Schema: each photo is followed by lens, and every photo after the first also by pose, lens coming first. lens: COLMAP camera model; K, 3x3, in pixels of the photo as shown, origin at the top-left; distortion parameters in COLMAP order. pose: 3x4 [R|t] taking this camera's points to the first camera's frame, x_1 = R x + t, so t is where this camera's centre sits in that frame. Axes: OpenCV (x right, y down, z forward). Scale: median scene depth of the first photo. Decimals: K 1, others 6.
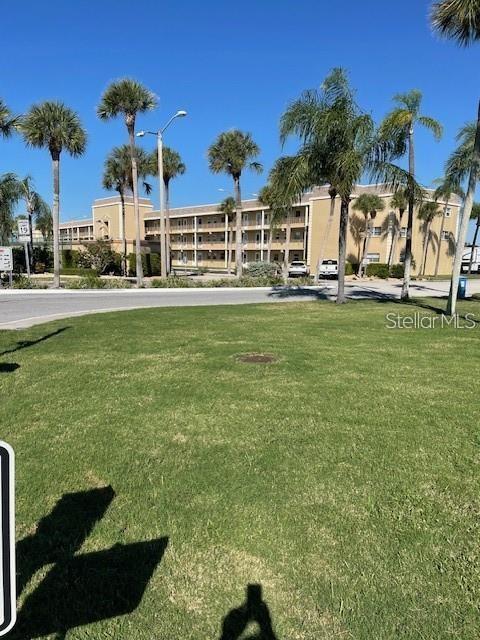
lens RADIAL K [[478.2, 0, 238.4], [0, 478.2, 328.1], [0, 0, 1]] dist [0.029772, -0.003983]
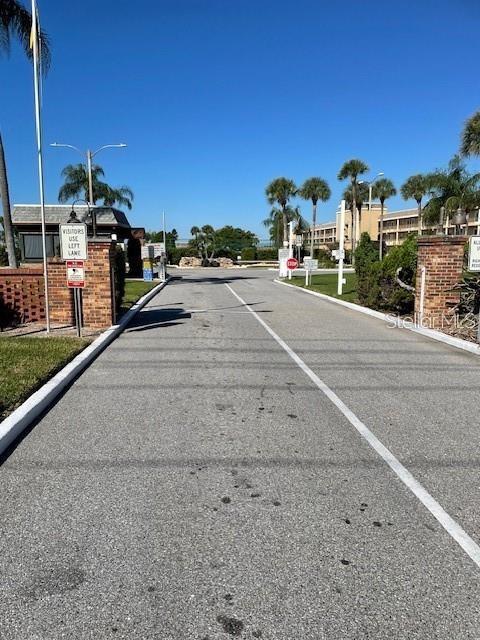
lens RADIAL K [[478.2, 0, 238.4], [0, 478.2, 328.1], [0, 0, 1]] dist [0.029772, -0.003983]
pose [[0.880287, 0.057440, -0.470952, 0.249548], [-0.052731, 0.998339, 0.023199, 0.107470], [0.471503, 0.004412, 0.881853, -0.728736]]
